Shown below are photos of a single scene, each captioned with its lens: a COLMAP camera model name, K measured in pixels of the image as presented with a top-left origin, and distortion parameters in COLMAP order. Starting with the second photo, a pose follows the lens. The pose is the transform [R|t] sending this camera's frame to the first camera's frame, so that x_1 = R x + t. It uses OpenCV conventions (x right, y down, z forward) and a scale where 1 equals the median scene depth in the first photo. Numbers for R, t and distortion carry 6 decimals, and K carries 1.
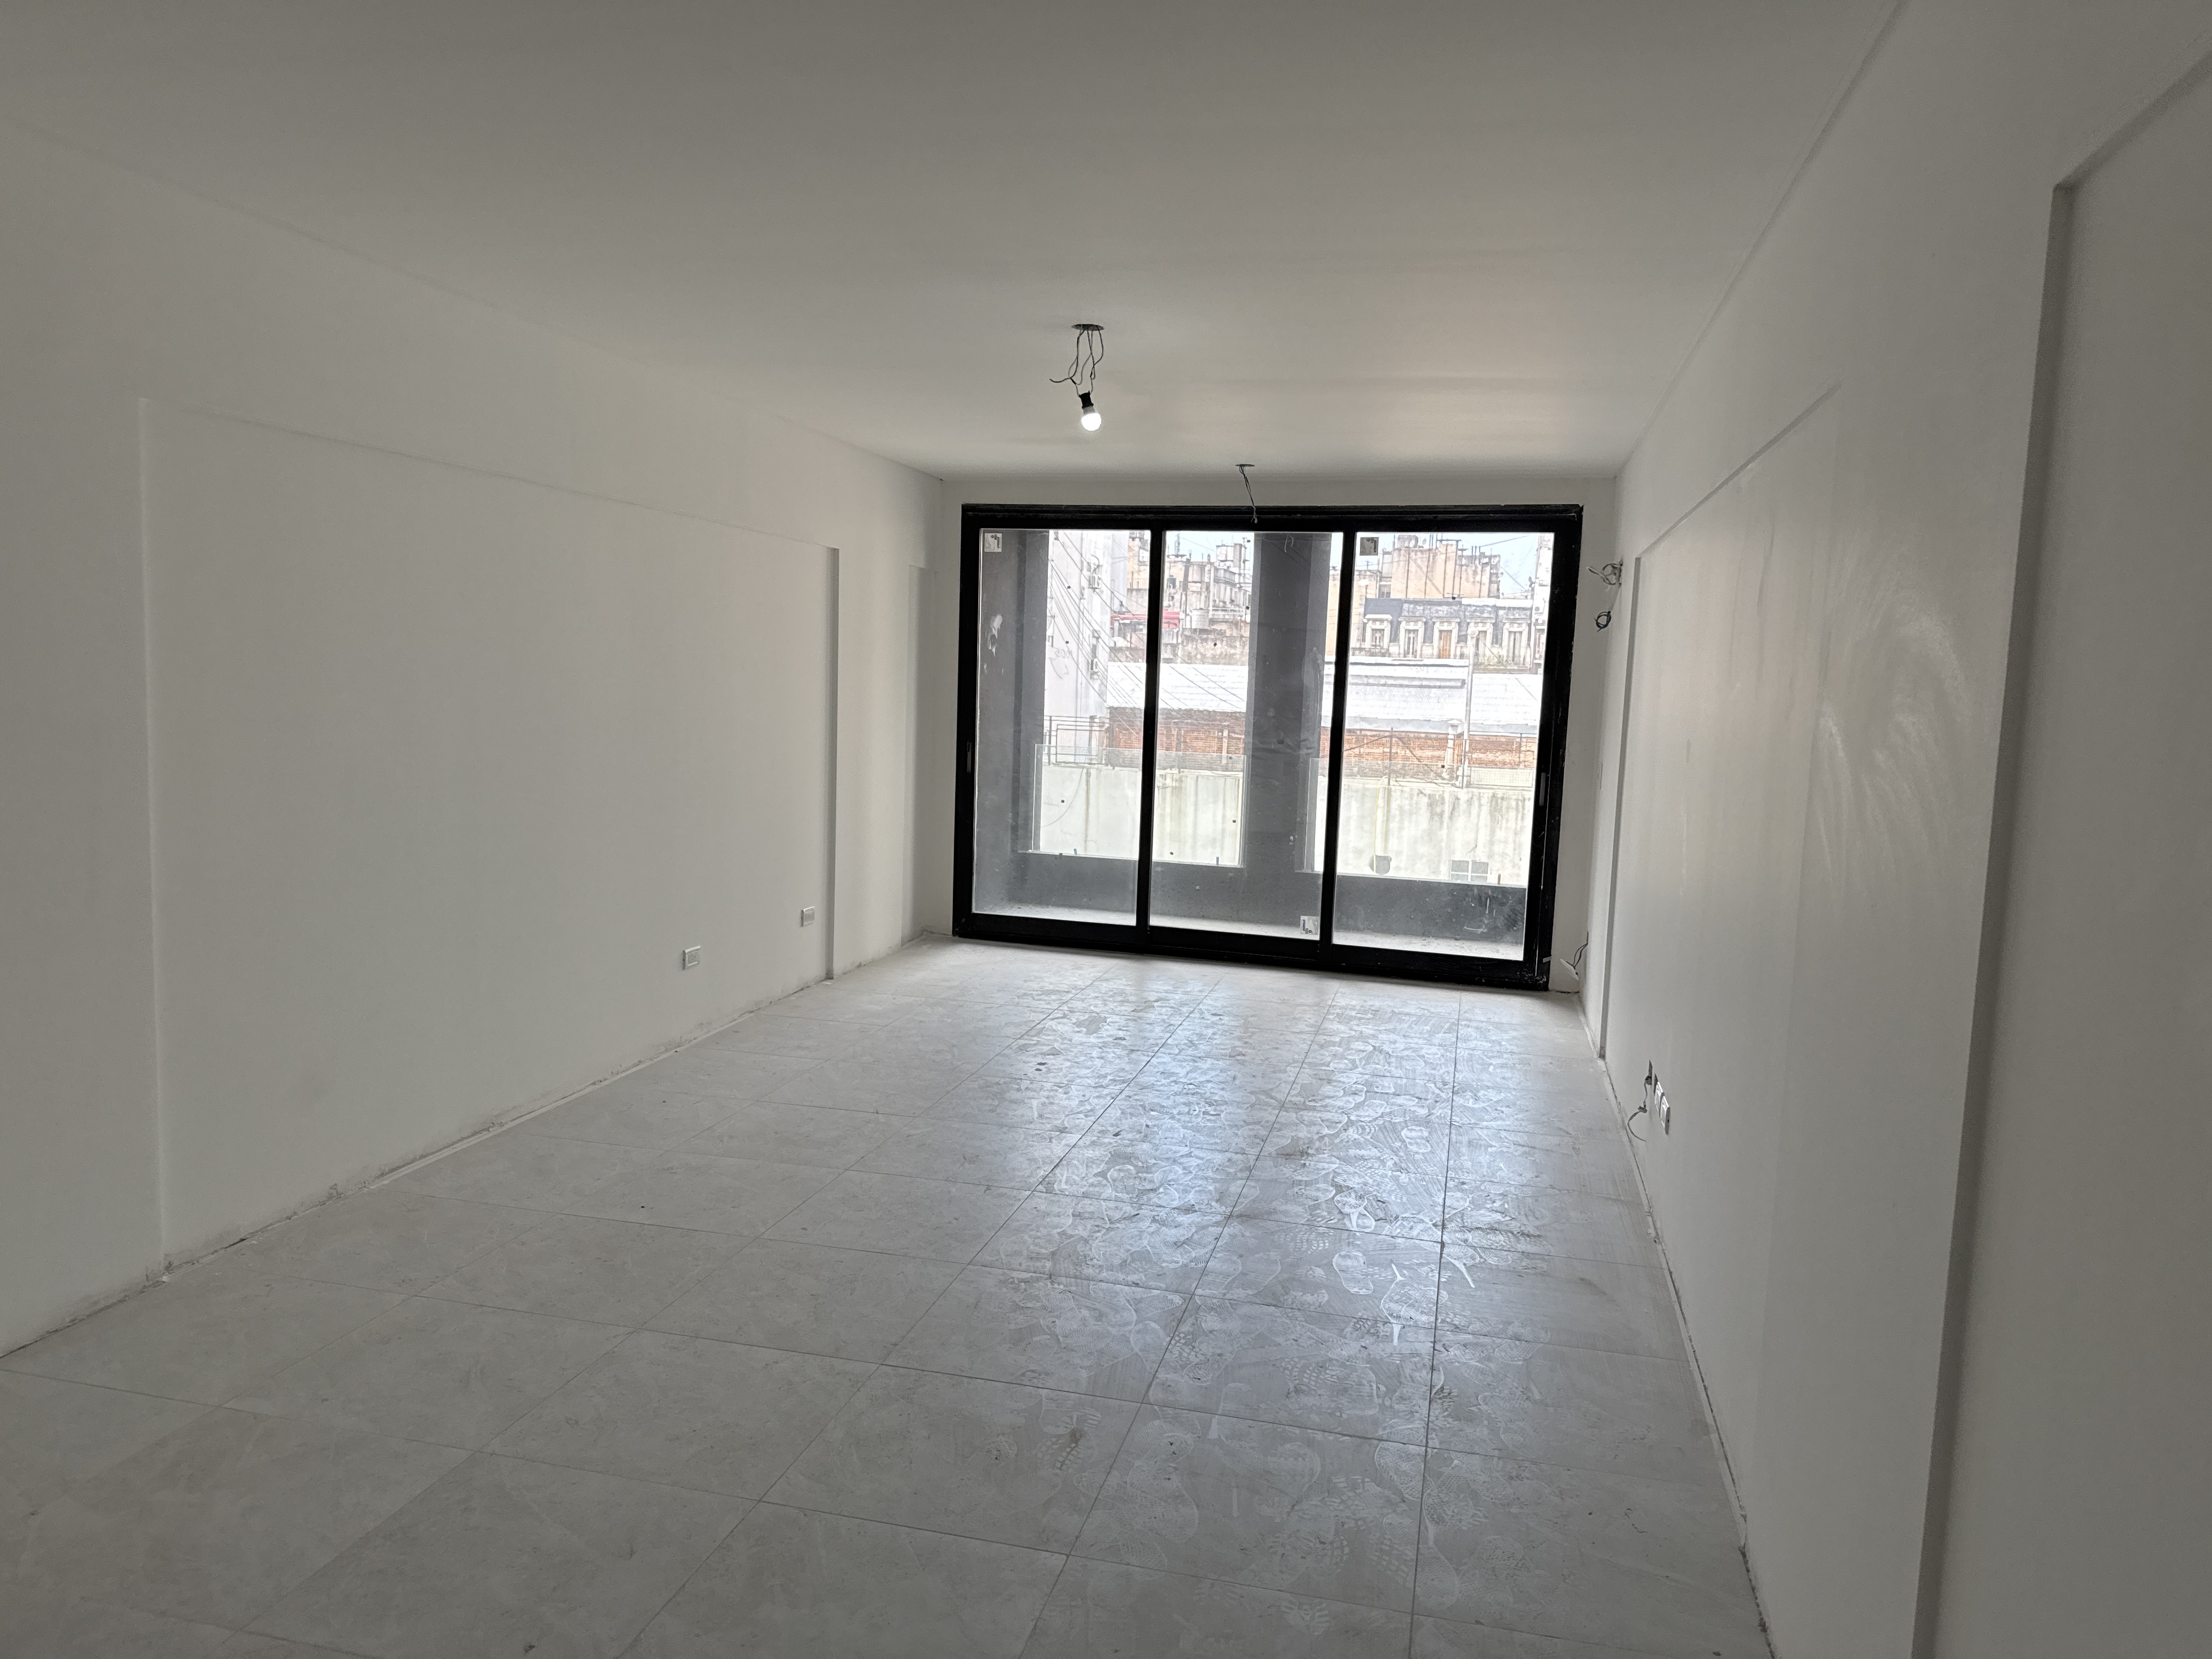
lens RADIAL K [[1573.9, 0, 1084.6], [0, 1573.9, 845.1], [0, 0, 1]] dist [0.067173, -0.044199]
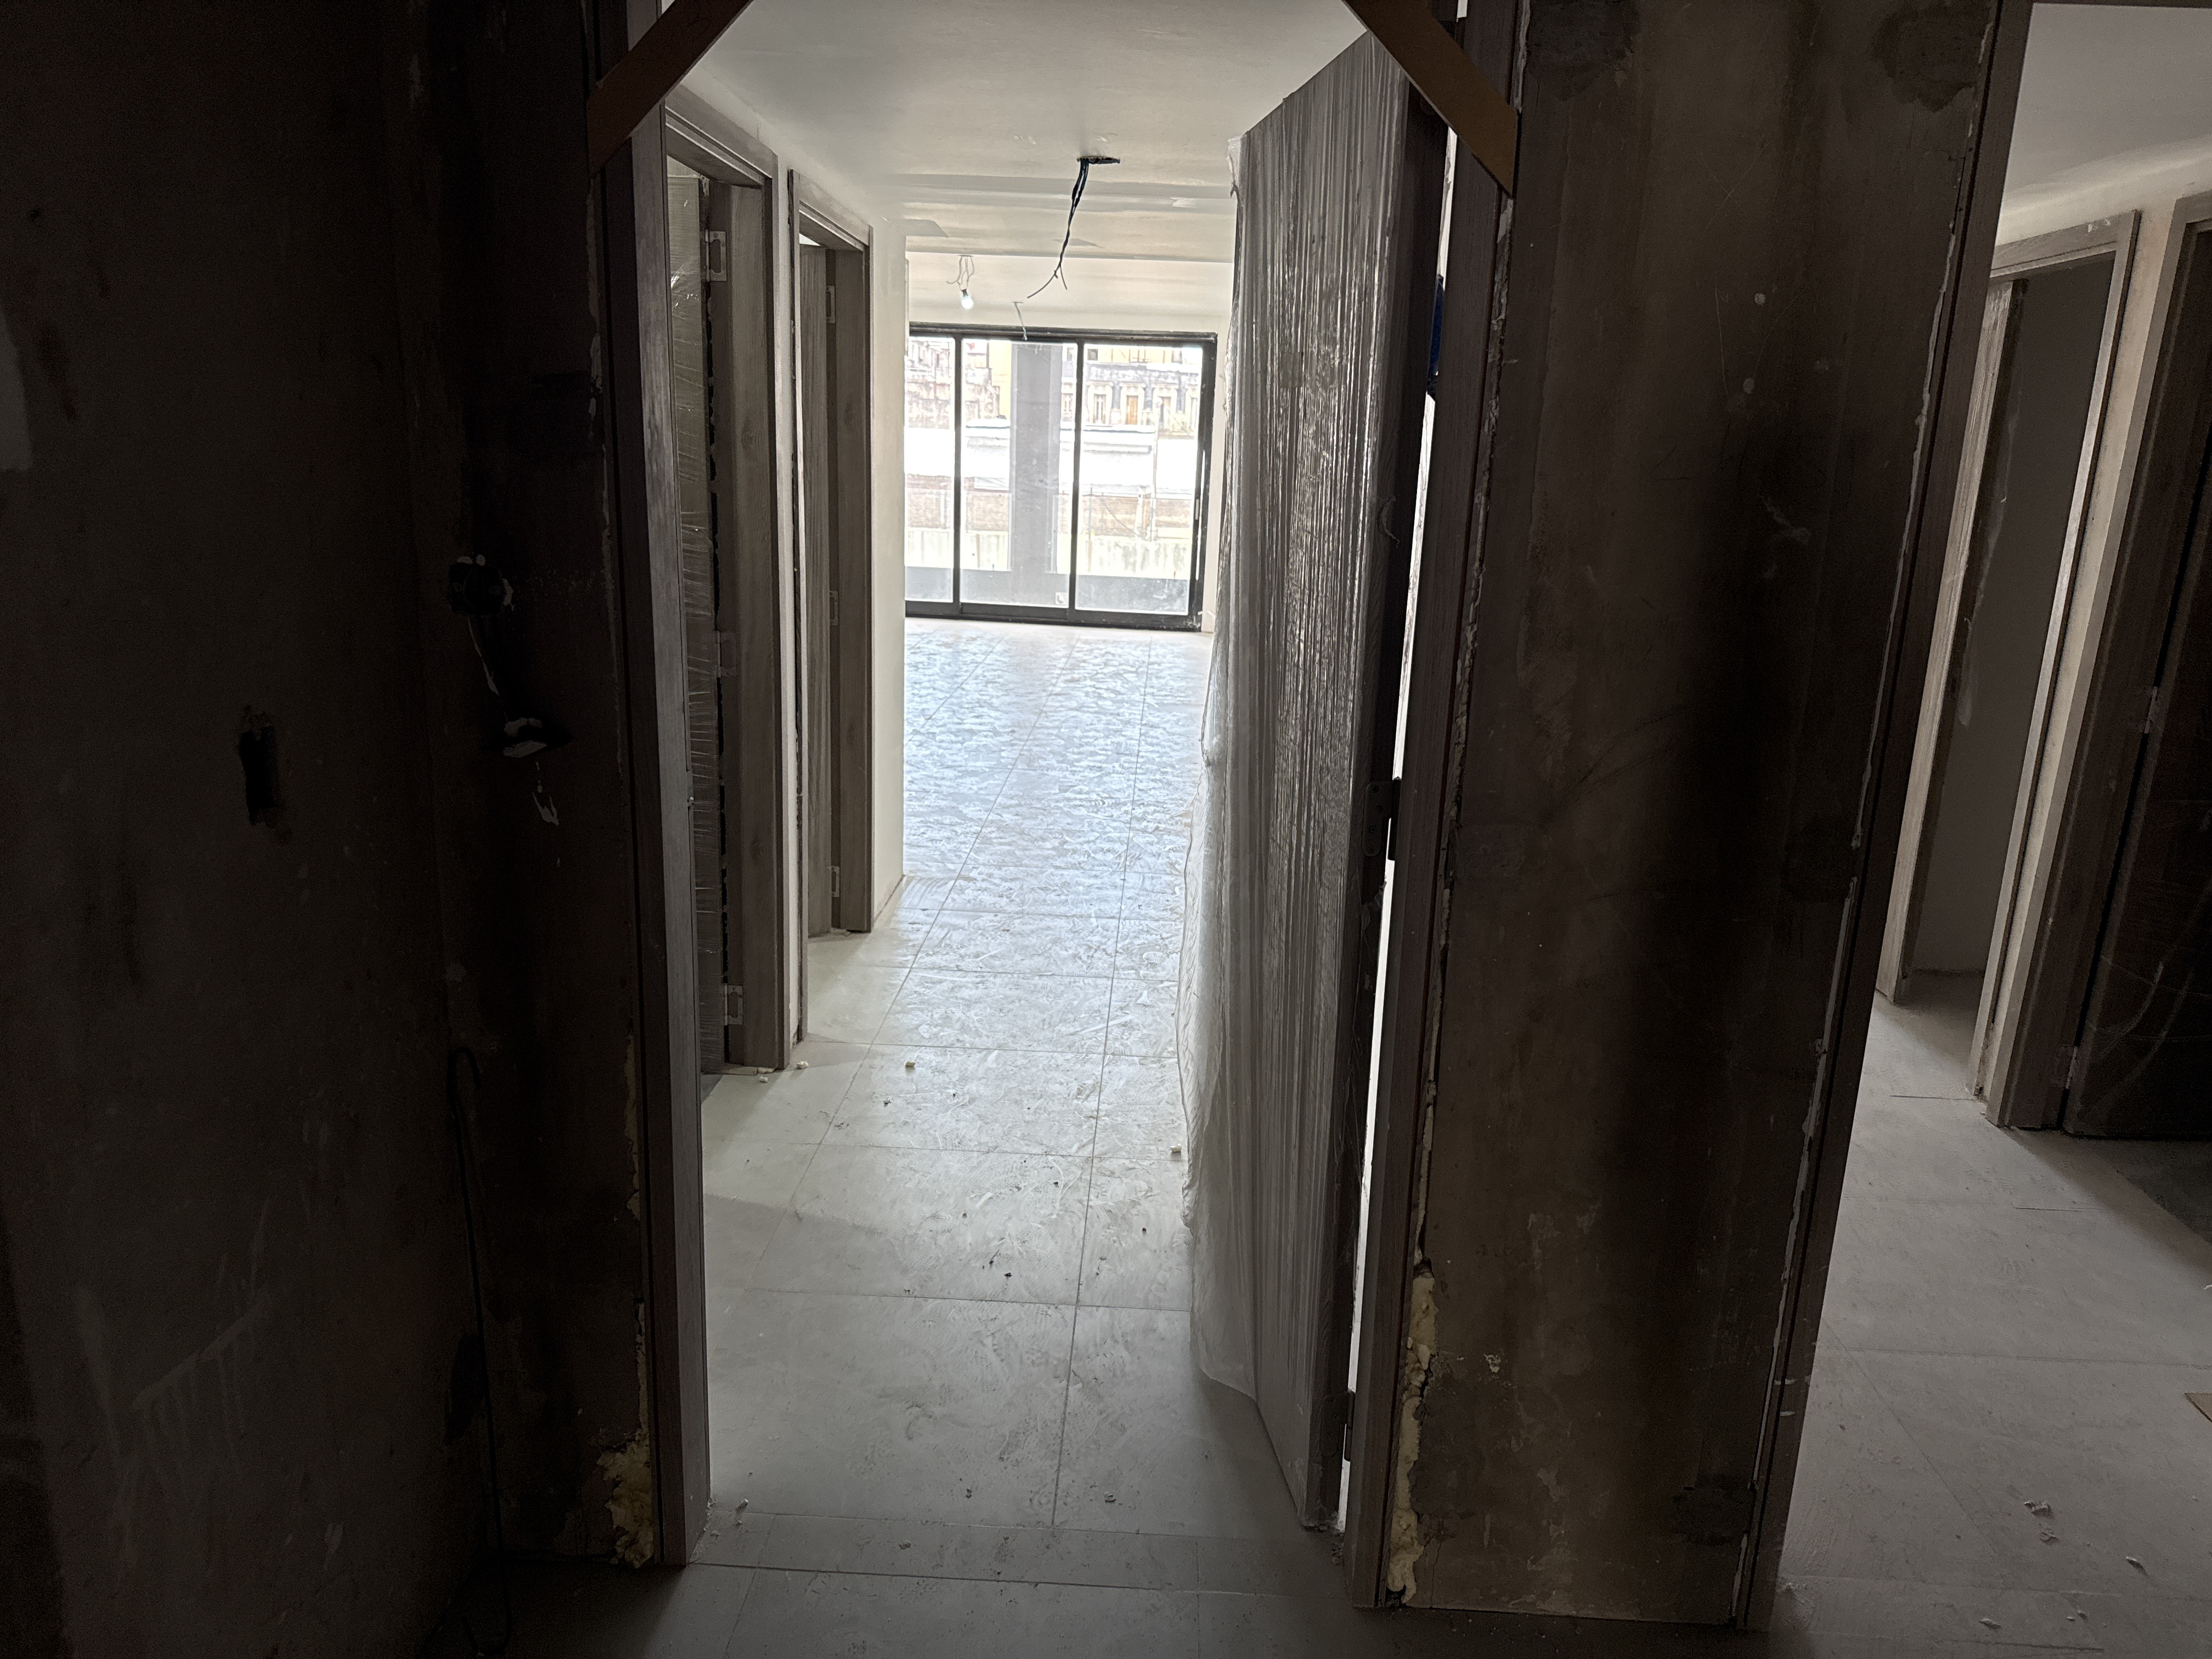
lens RADIAL K [[1573.9, 0, 1104.8], [0, 1573.9, 887.5], [0, 0, 1]] dist [0.067173, -0.044199]
pose [[0.978764, -0.051240, 0.198482, -0.039212], [0.017278, 0.985431, 0.169193, 0.018364], [-0.204260, -0.162171, 0.965390, -0.162644]]
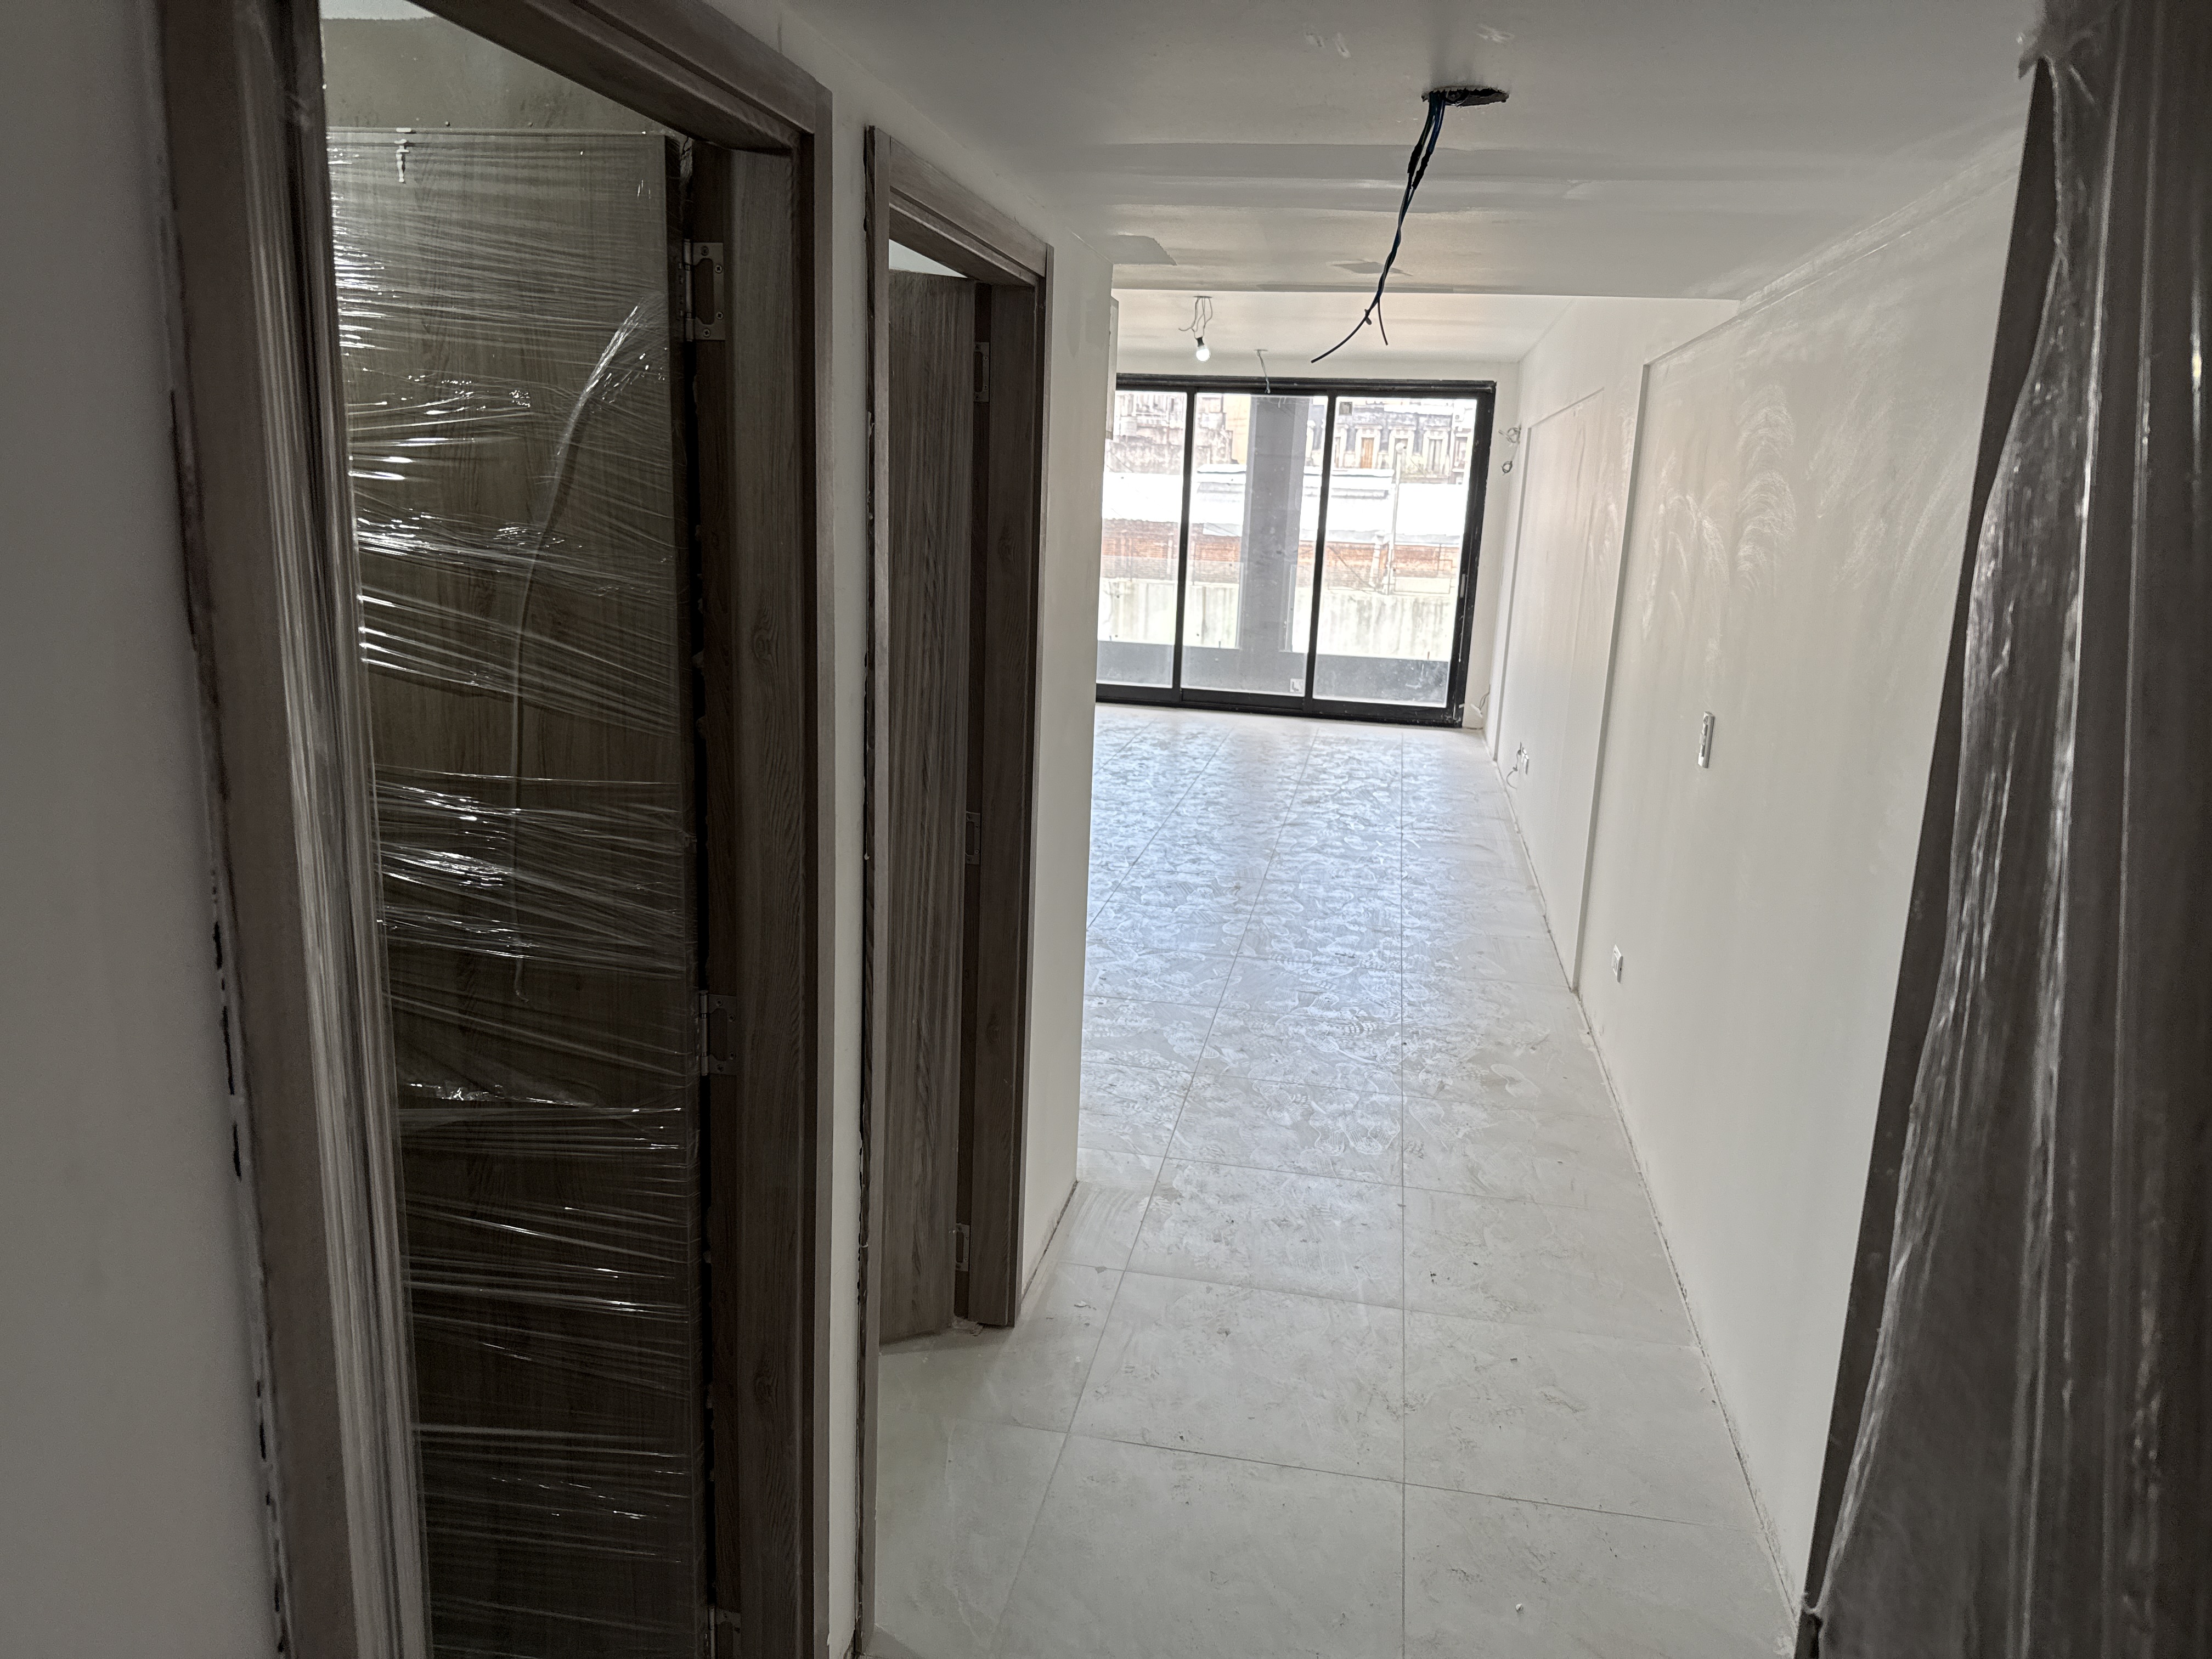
lens RADIAL K [[1573.9, 0, 1099.1], [0, 1573.9, 878.0], [0, 0, 1]] dist [0.067173, -0.044199]
pose [[0.998052, -0.010473, 0.061508, -0.031815], [0.001867, 0.990384, 0.138335, 0.006792], [-0.062366, -0.137951, 0.988474, -0.105678]]
